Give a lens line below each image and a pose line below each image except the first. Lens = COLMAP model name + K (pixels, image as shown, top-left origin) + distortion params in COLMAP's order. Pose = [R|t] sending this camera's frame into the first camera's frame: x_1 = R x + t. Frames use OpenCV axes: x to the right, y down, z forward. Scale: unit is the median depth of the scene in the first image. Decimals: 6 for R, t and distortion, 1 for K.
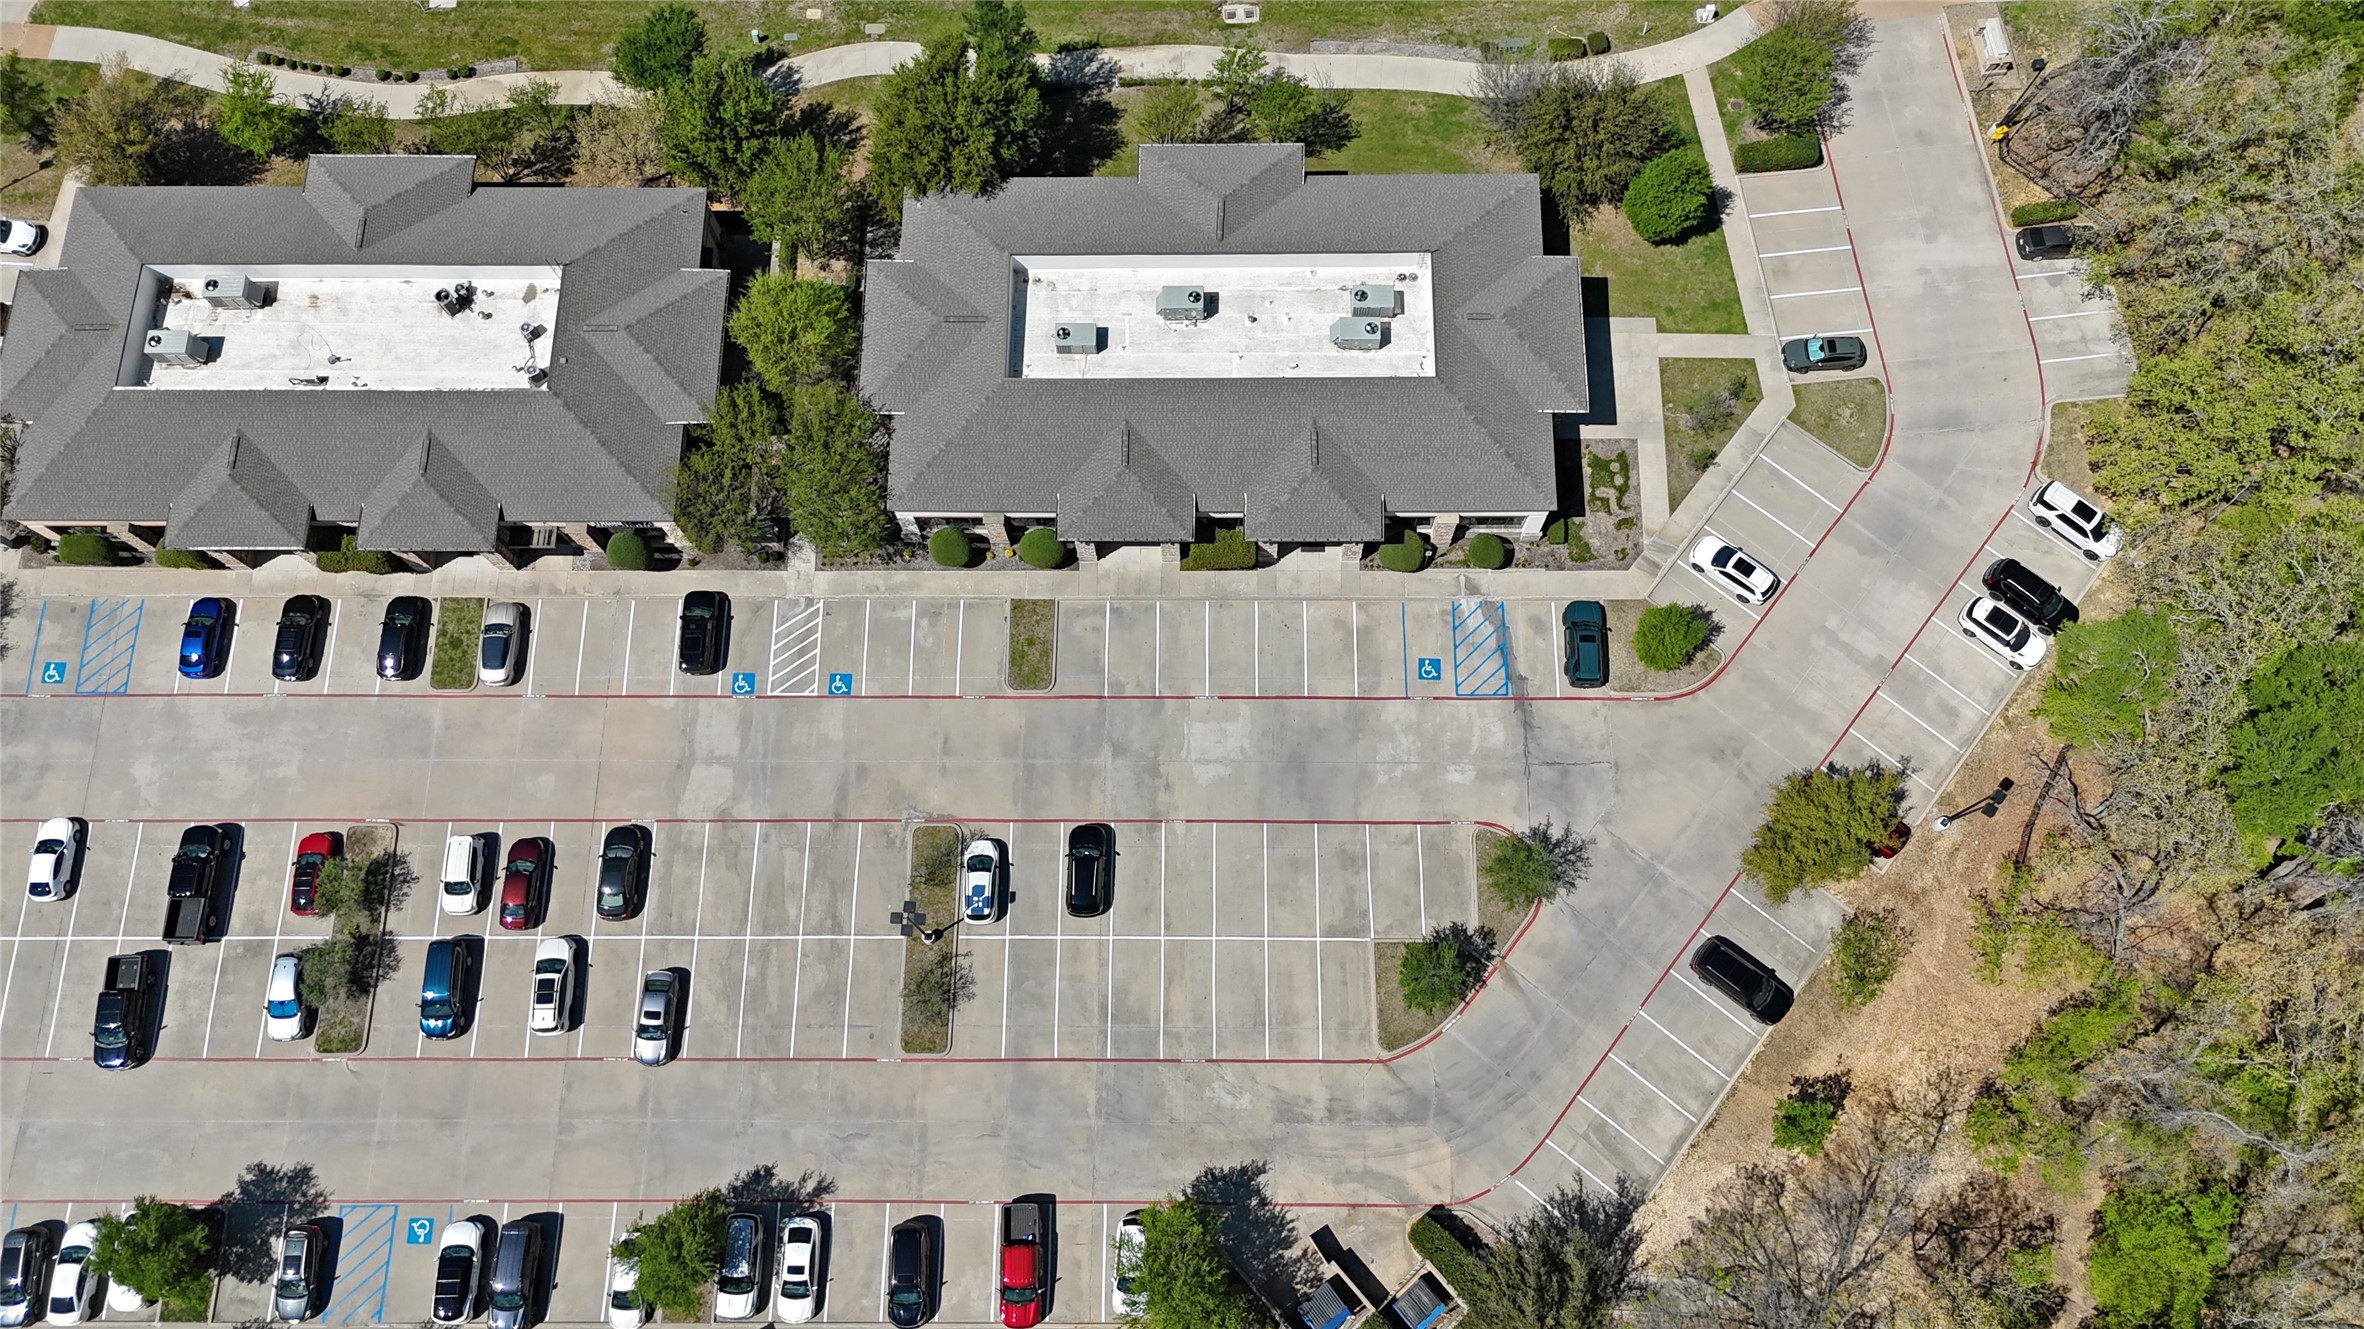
lens RADIAL K [[1730.2, 0, 1182.0], [0, 1730.2, 664.5], [0, 0, 1]] dist [0.071985, -0.055811]
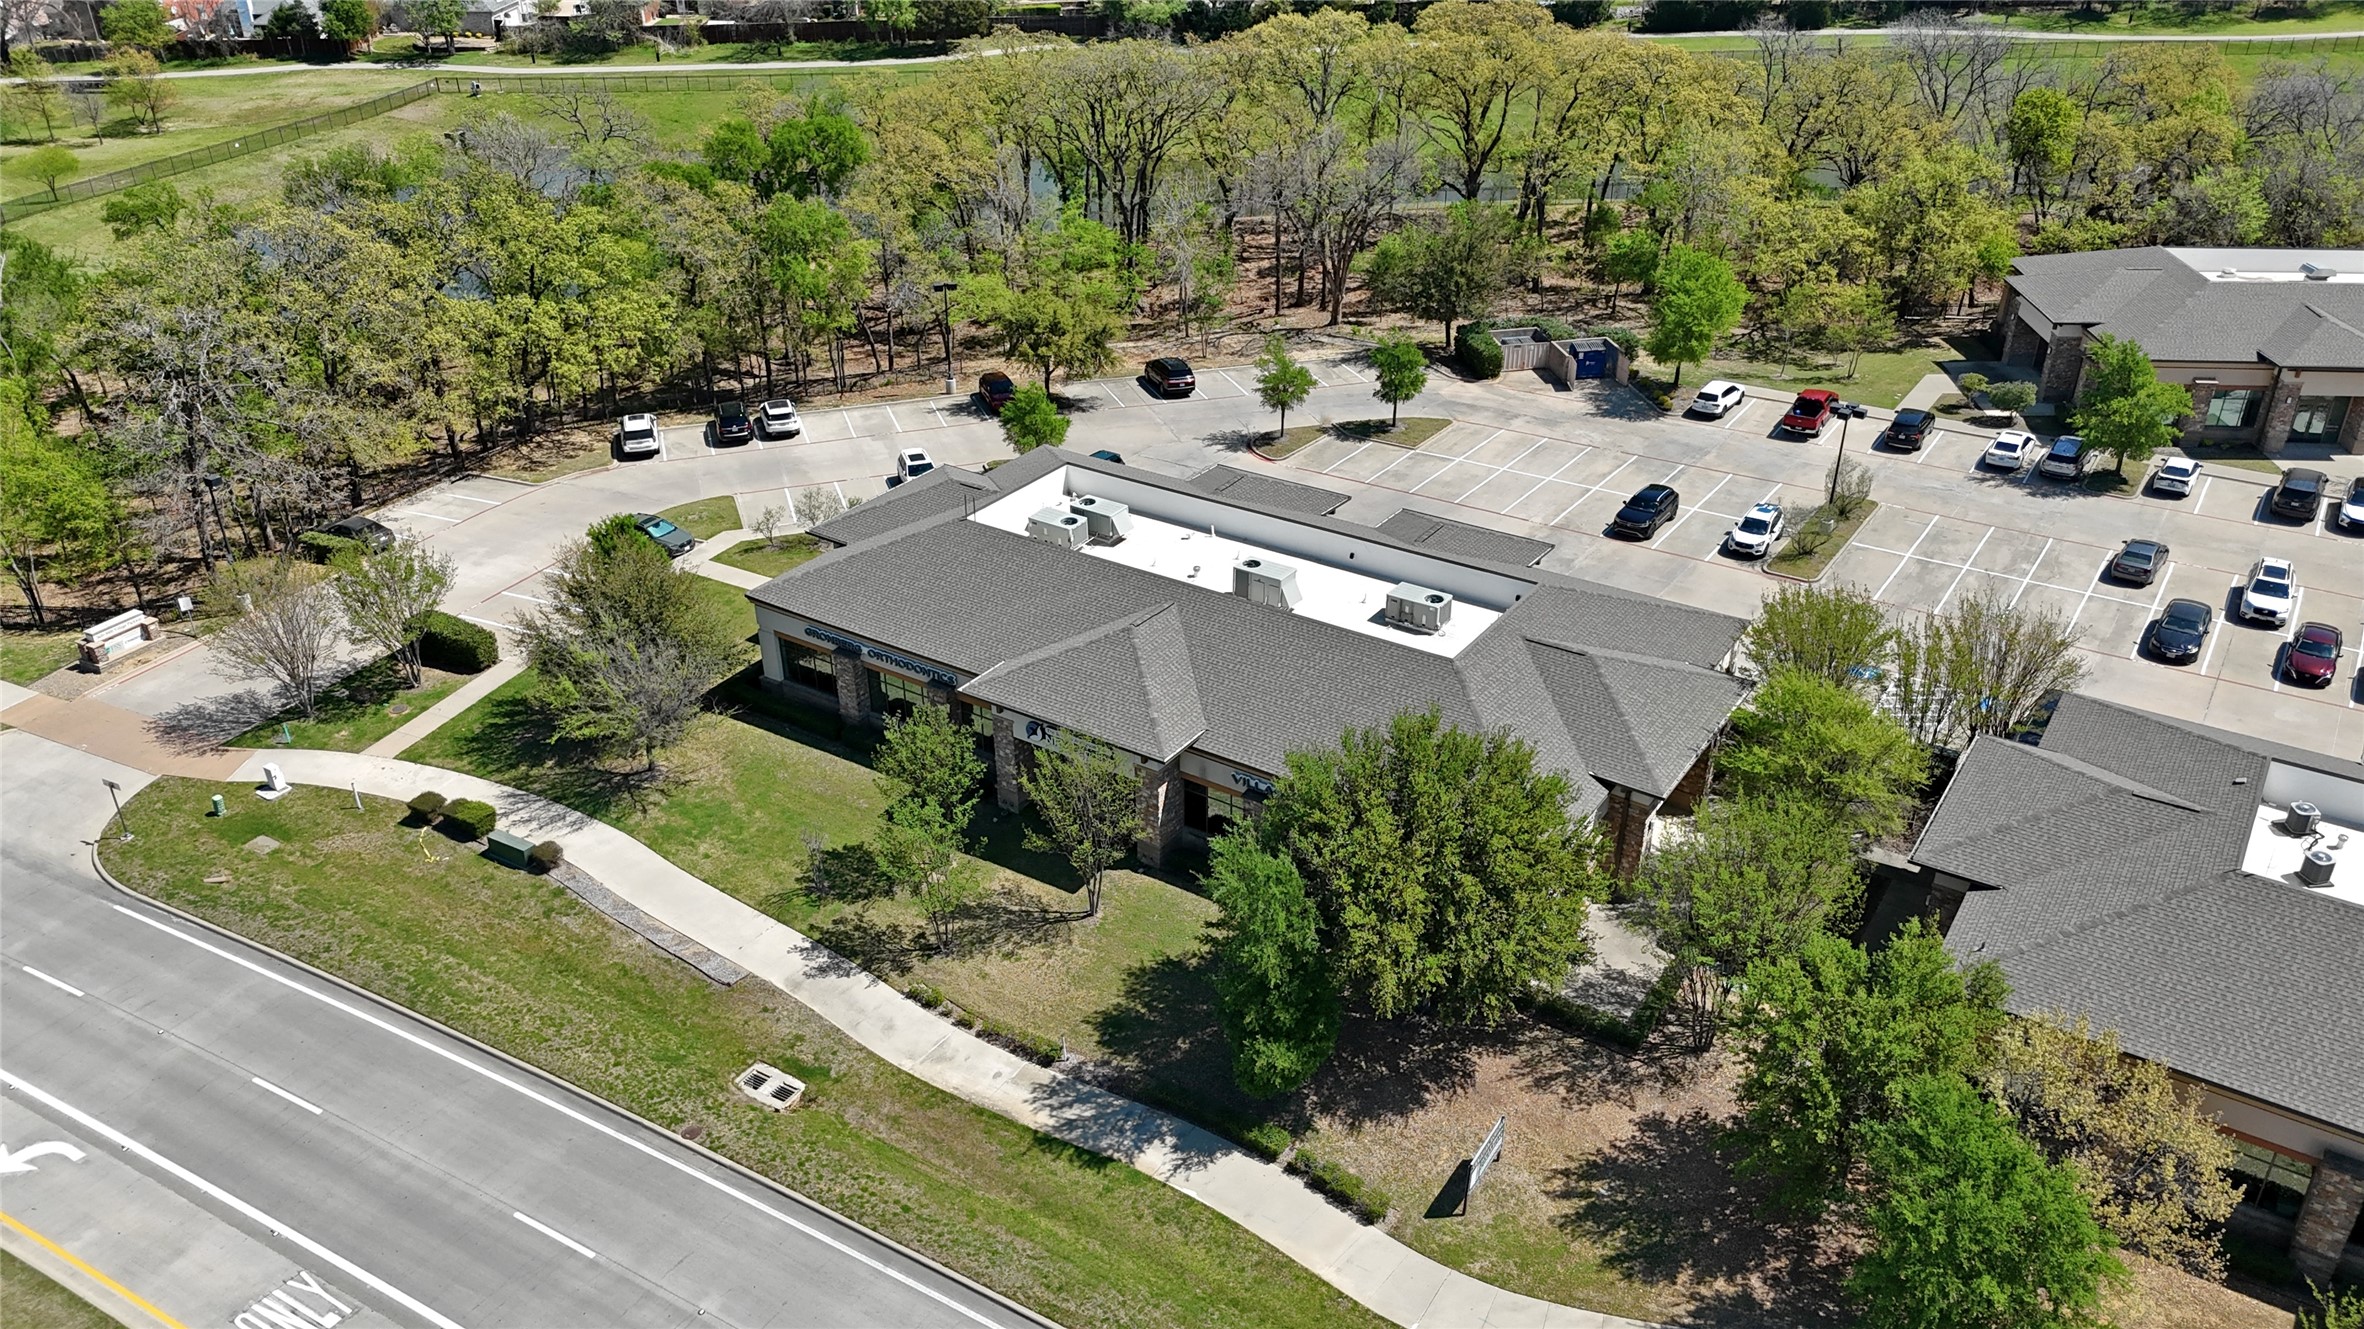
lens RADIAL K [[1732.8, 0, 1182.0], [0, 1732.8, 664.5], [0, 0, 1]] dist [0.103189, -0.151568]
pose [[-0.834794, -0.238307, 0.496316, -0.330770], [0.532481, -0.120333, 0.837845, -0.819685], [-0.139941, 0.963706, 0.227347, 0.849435]]
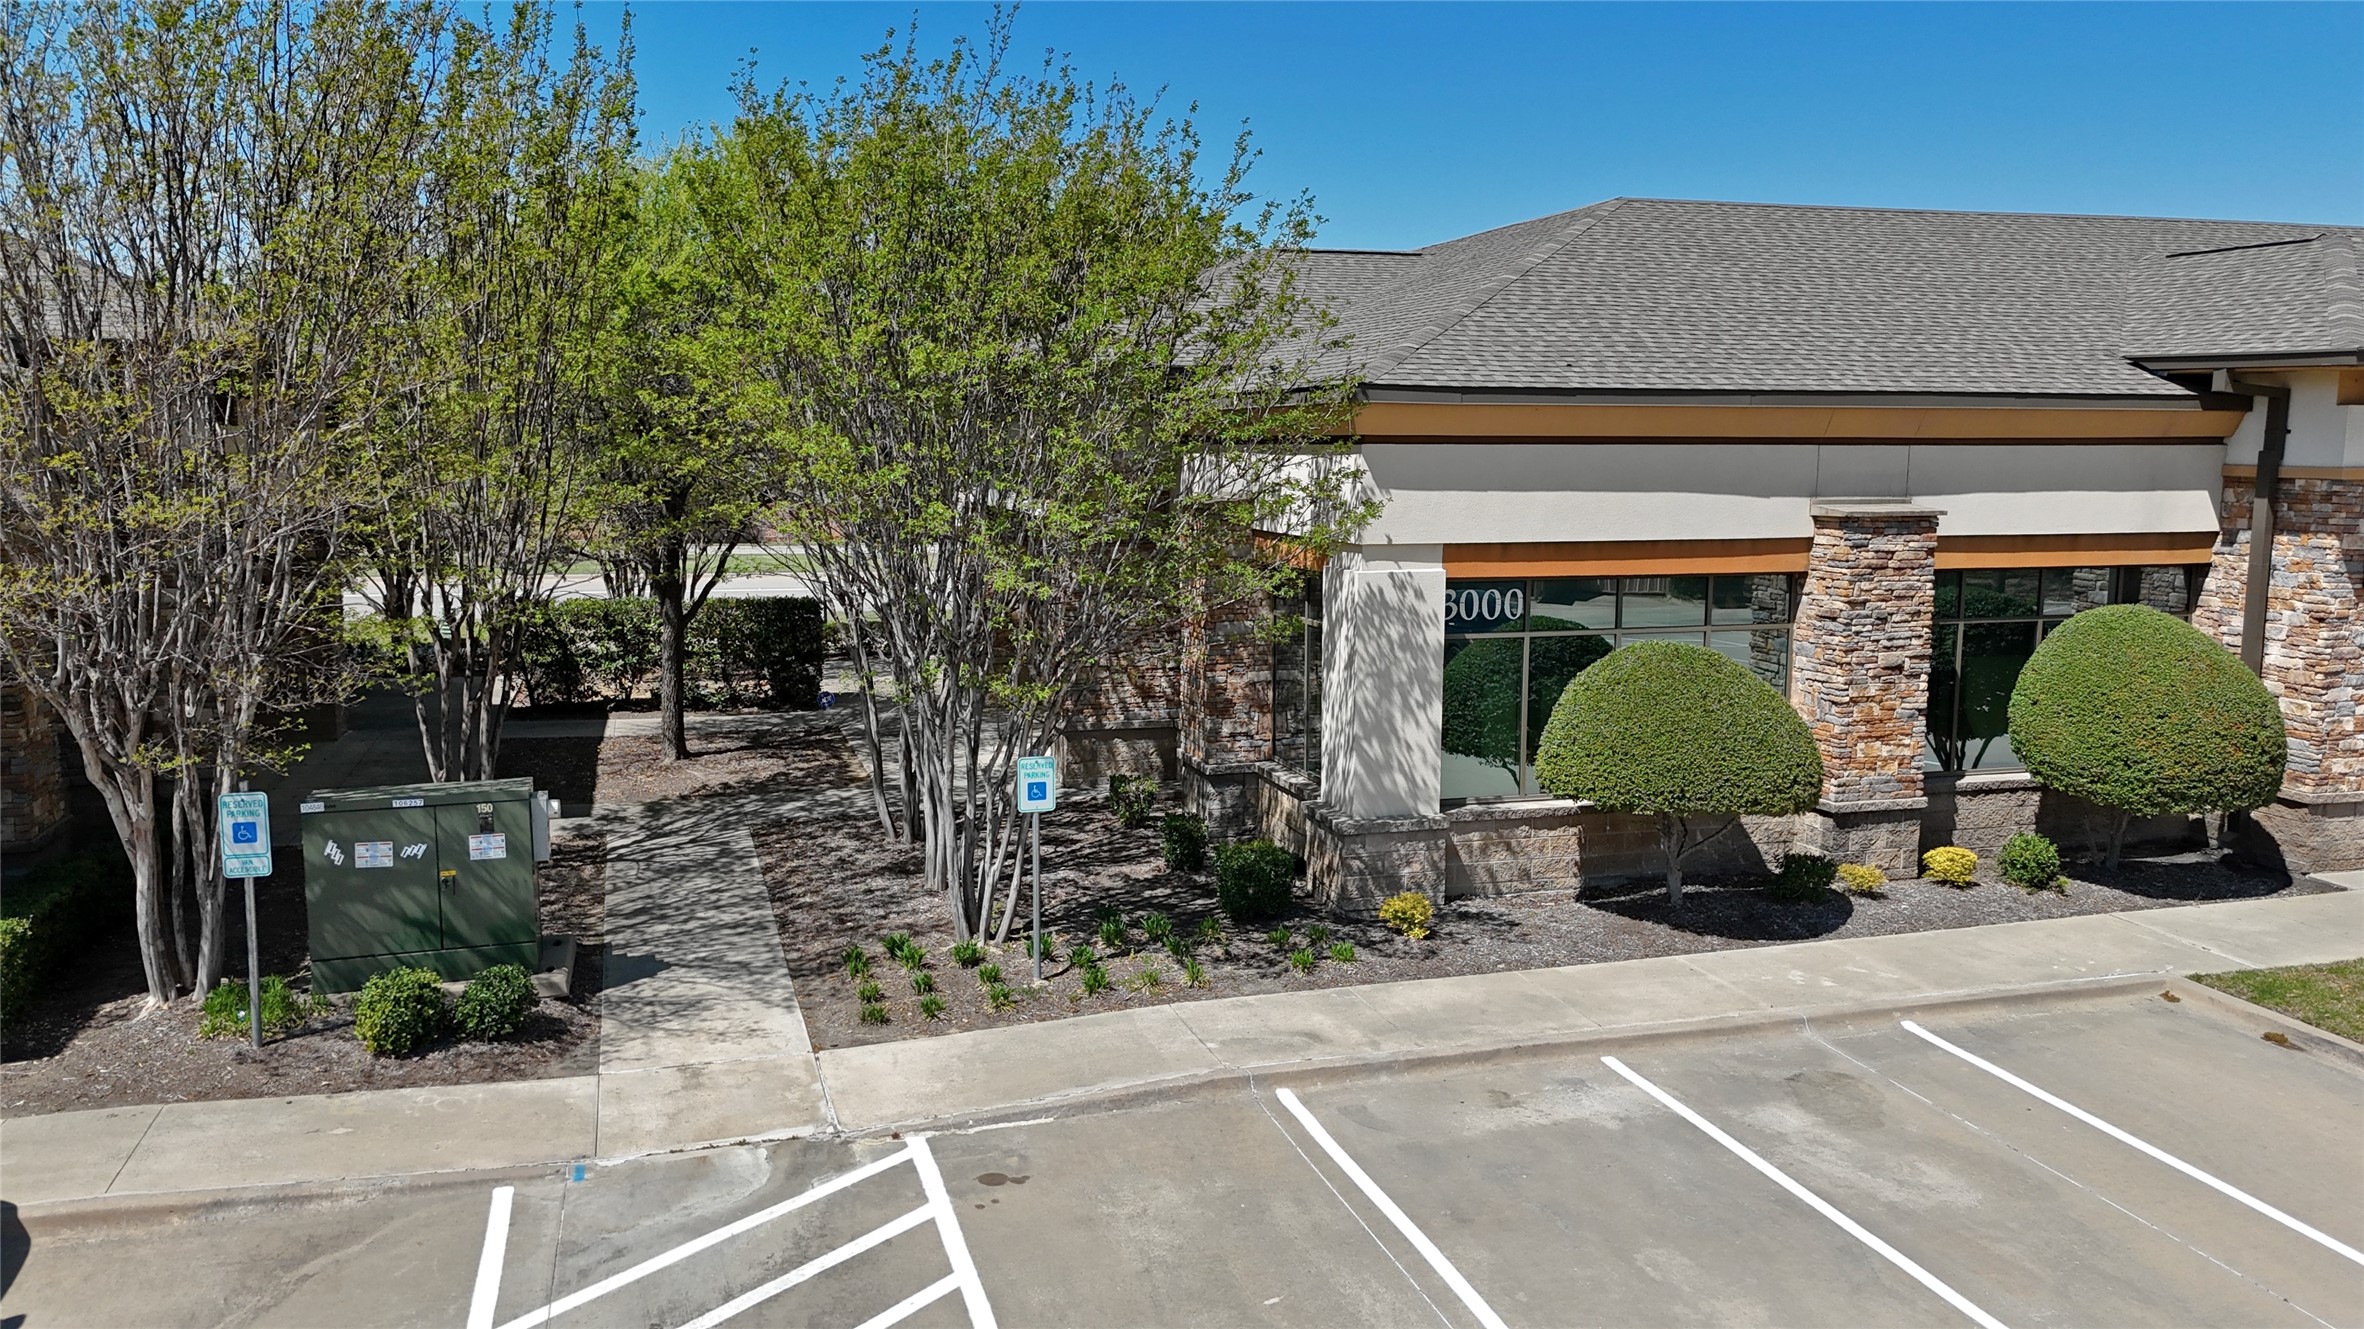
lens RADIAL K [[1730.2, 0, 1182.0], [0, 1730.2, 664.5], [0, 0, 1]] dist [0.071985, -0.055811]
pose [[0.955053, -0.012391, 0.296175, -0.225915], [0.273879, 0.419154, -0.865621, 0.058218], [-0.113417, 0.907831, 0.403708, 0.924402]]
